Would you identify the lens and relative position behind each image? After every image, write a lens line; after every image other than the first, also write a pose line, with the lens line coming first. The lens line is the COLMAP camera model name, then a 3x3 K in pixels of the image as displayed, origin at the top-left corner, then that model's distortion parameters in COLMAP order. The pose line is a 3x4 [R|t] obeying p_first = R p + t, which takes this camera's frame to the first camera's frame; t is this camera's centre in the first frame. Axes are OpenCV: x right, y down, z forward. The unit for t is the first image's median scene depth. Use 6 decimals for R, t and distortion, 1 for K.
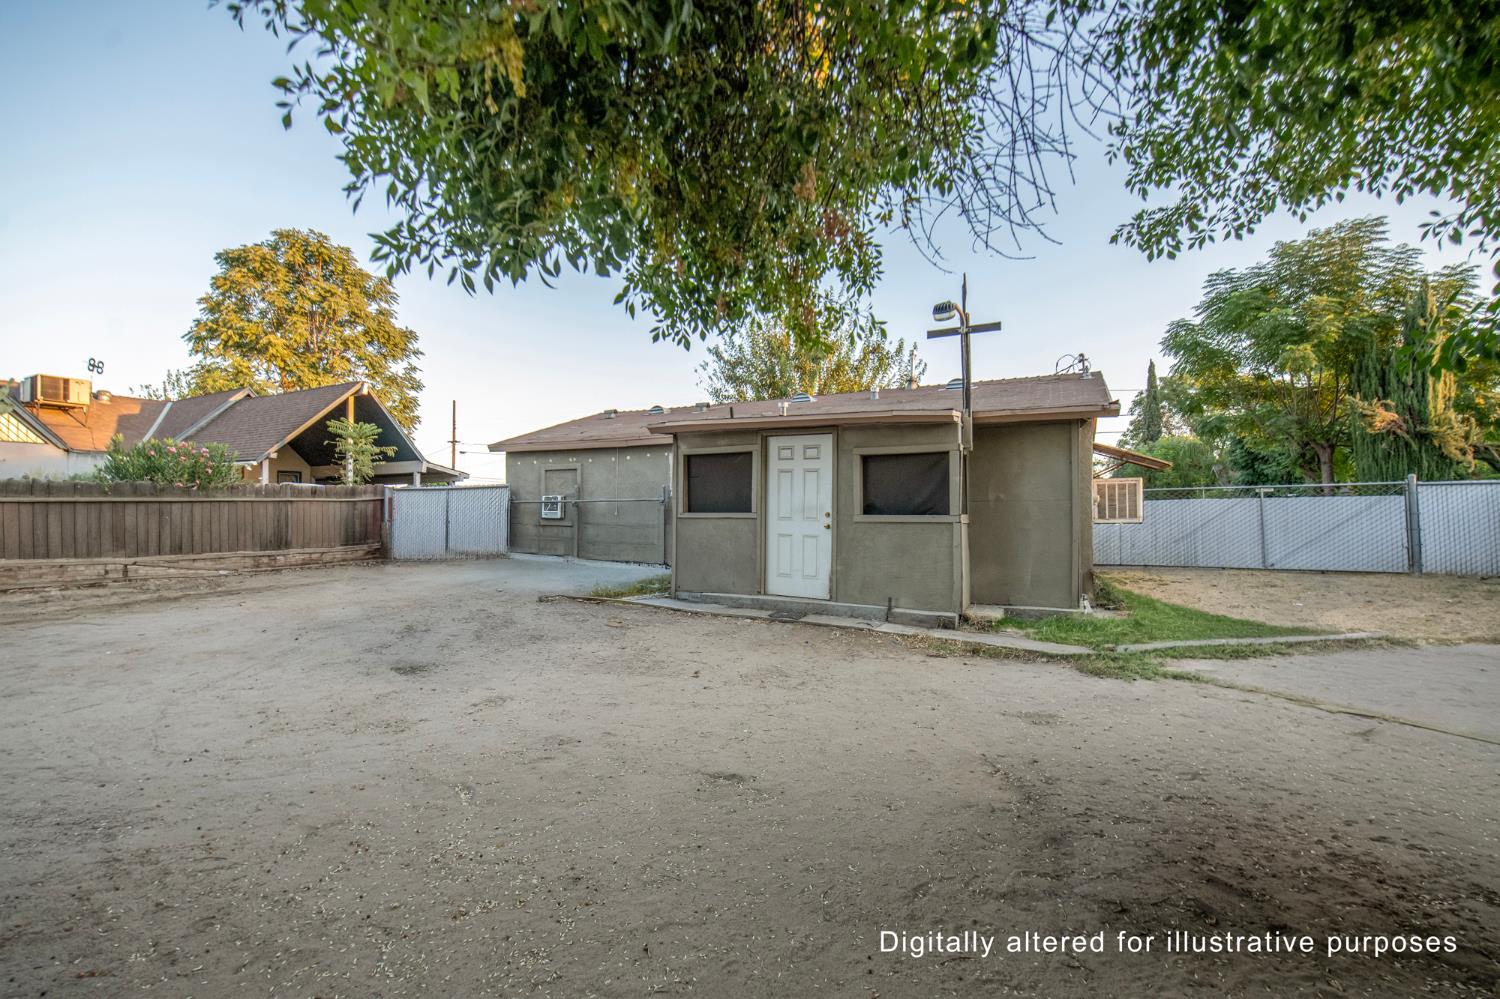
lens RADIAL K [[598.2, 0, 750.0], [0, 598.2, 499.5], [0, 0, 1]] dist [-0.000620, -0.000154]
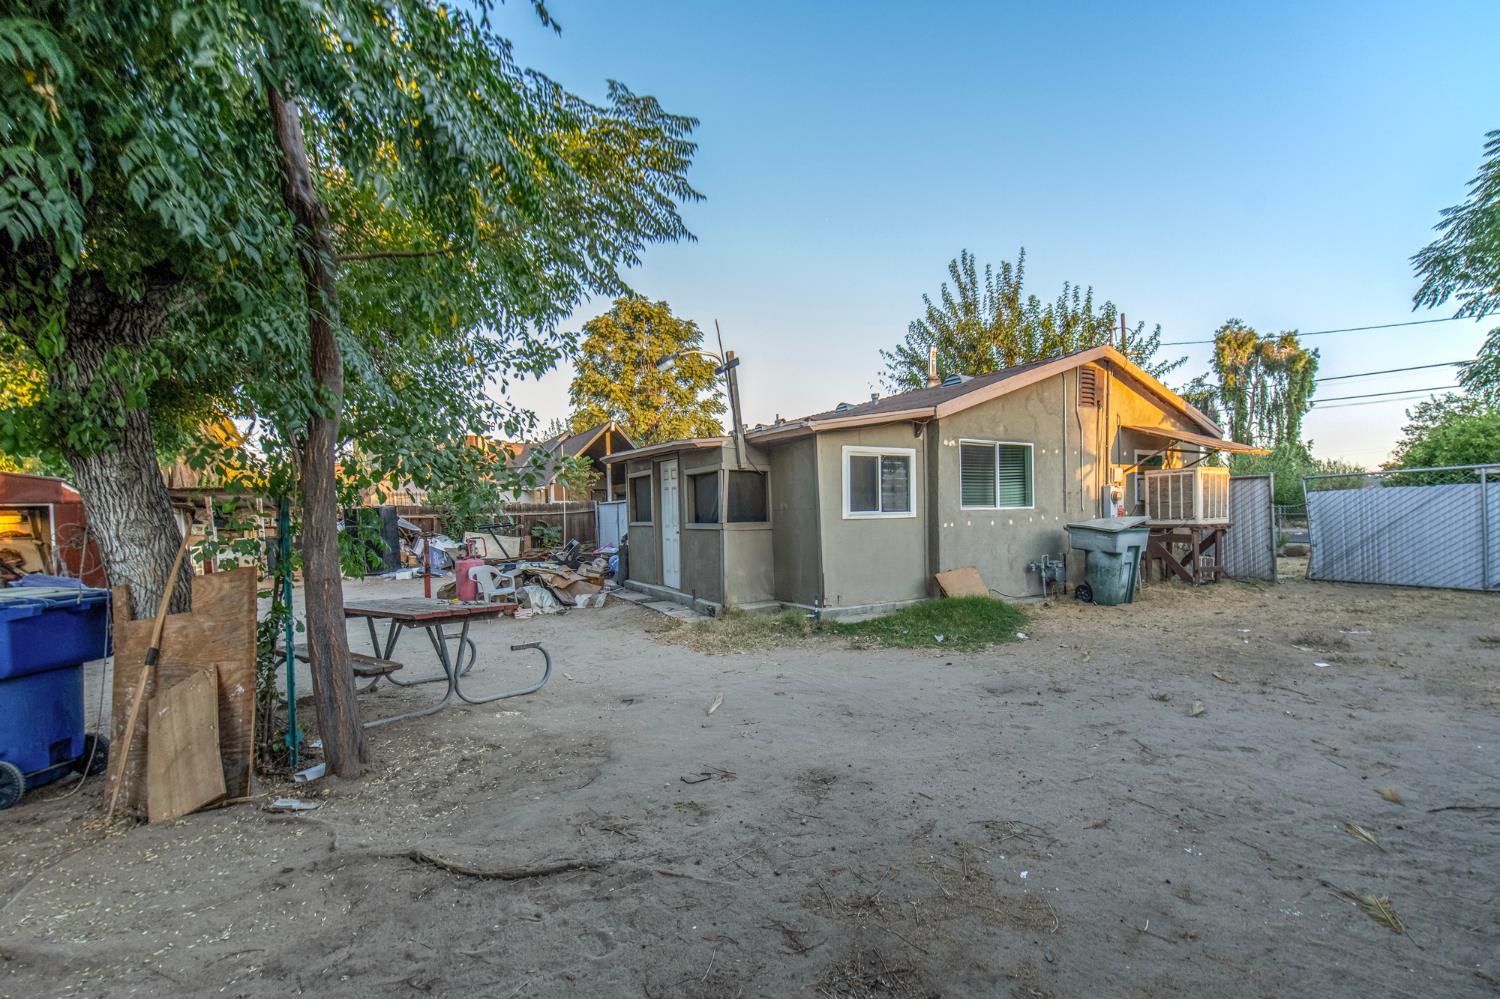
lens RADIAL K [[620.1, 0, 748.0], [0, 620.1, 519.7], [0, 0, 1]] dist [-0.000780, -0.000705]
pose [[0.852751, -0.014245, -0.522123, 0.308091], [0.030228, 0.999299, 0.022106, -0.001363], [0.521442, -0.034634, 0.852584, -0.008443]]
